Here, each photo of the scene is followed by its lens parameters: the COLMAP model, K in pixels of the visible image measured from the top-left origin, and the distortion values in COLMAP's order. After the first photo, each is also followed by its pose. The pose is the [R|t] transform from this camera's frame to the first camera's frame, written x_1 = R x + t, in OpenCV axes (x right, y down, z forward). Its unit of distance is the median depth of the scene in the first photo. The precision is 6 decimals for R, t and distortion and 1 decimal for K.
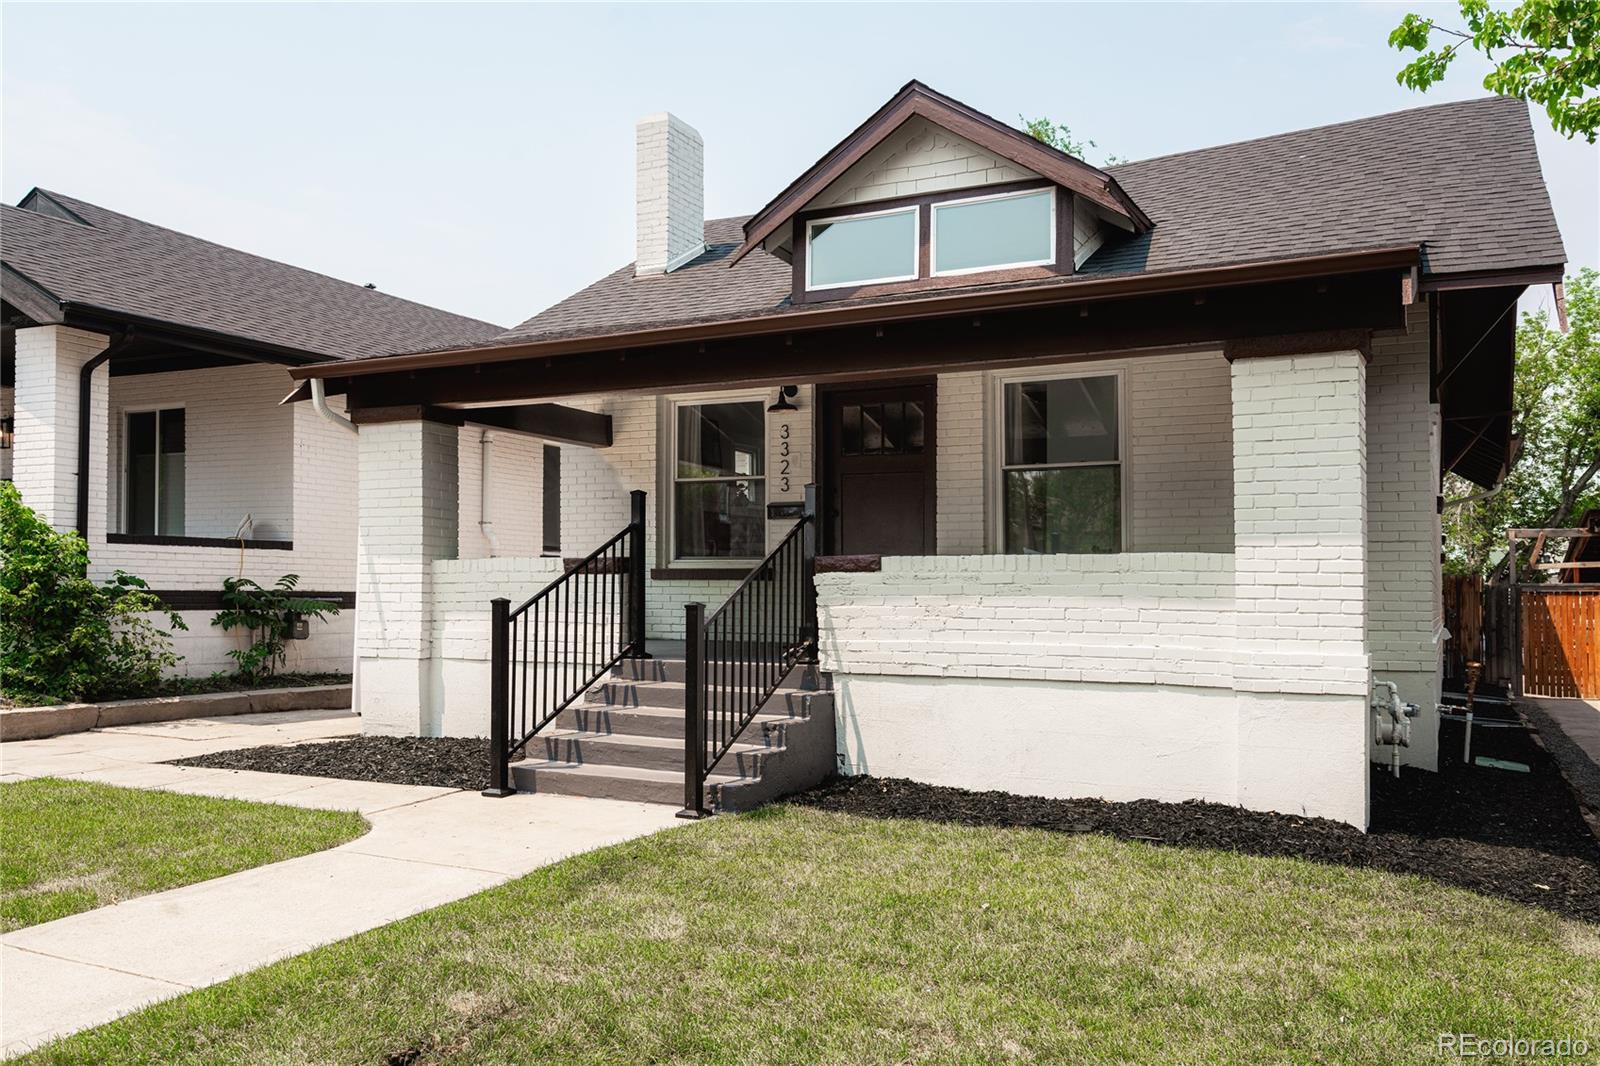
lens RADIAL K [[1214.7, 0, 796.2], [0, 1214.7, 586.4], [0, 0, 1]] dist [-0.002409, -0.001214]
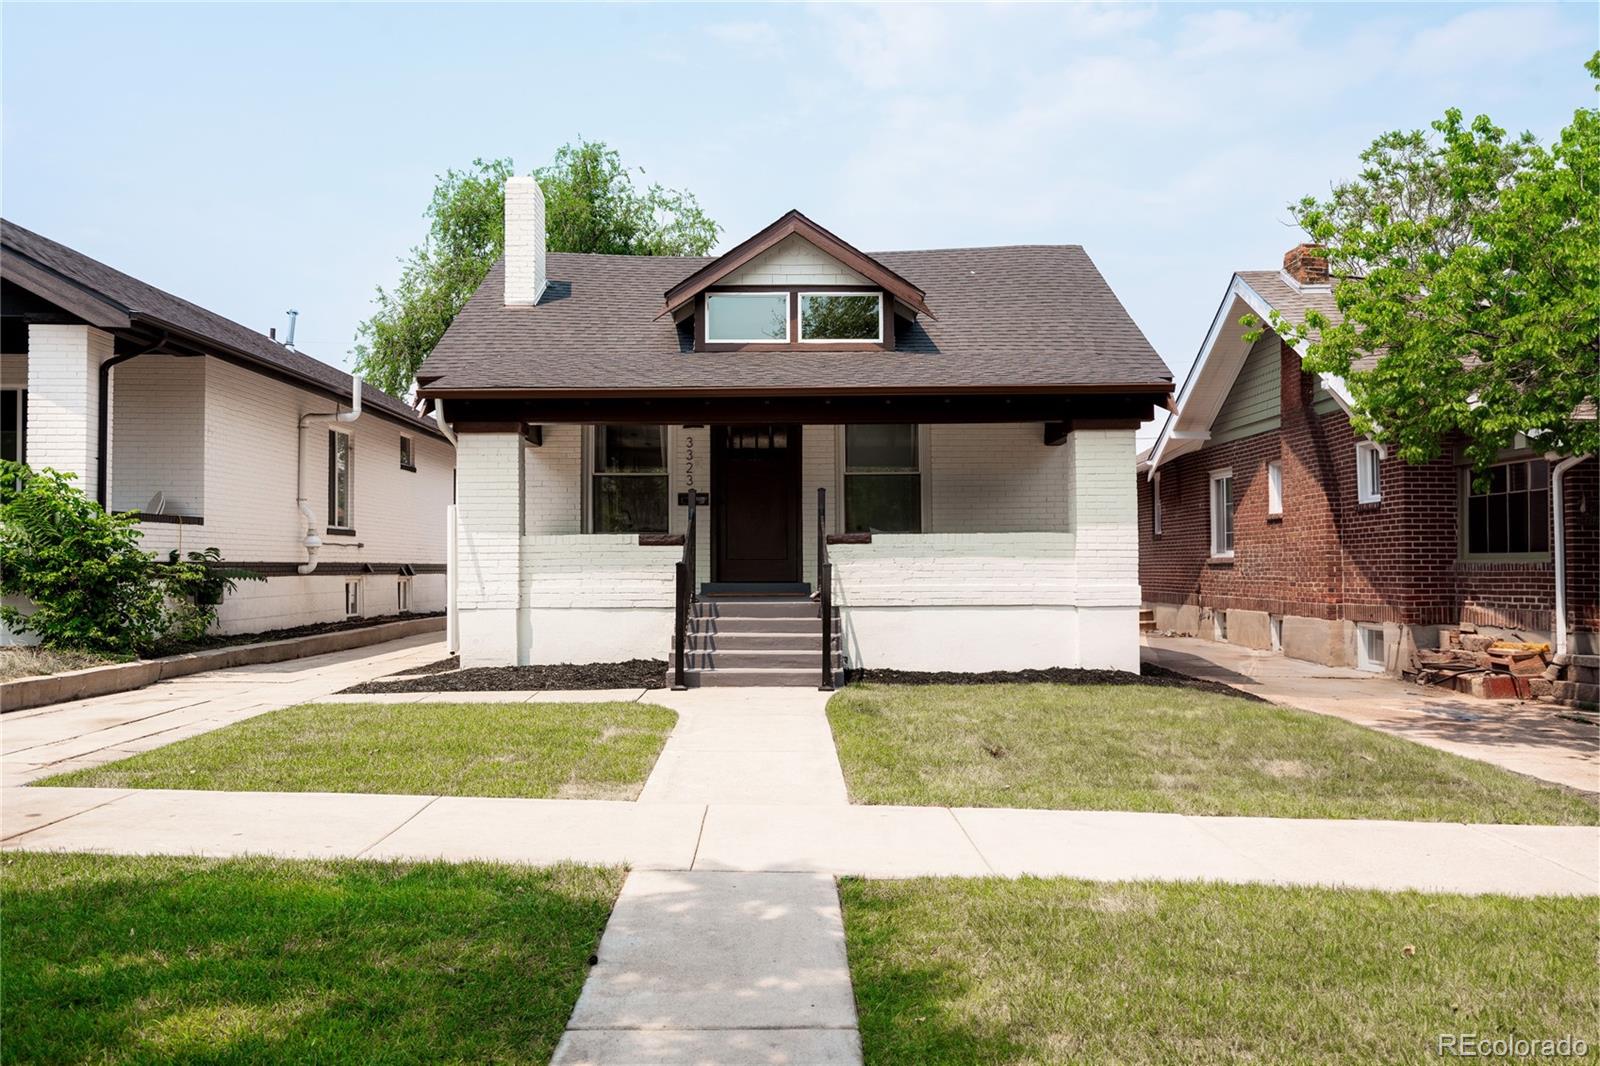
lens RADIAL K [[1245.5, 0, 751.8], [0, 1245.5, 536.7], [0, 0, 1]] dist [0.004366, -0.000057]
pose [[0.897909, -0.001144, 0.440179, -0.683729], [0.007701, 0.999884, -0.013110, -0.000477], [-0.440113, 0.015161, 0.897814, -0.366807]]
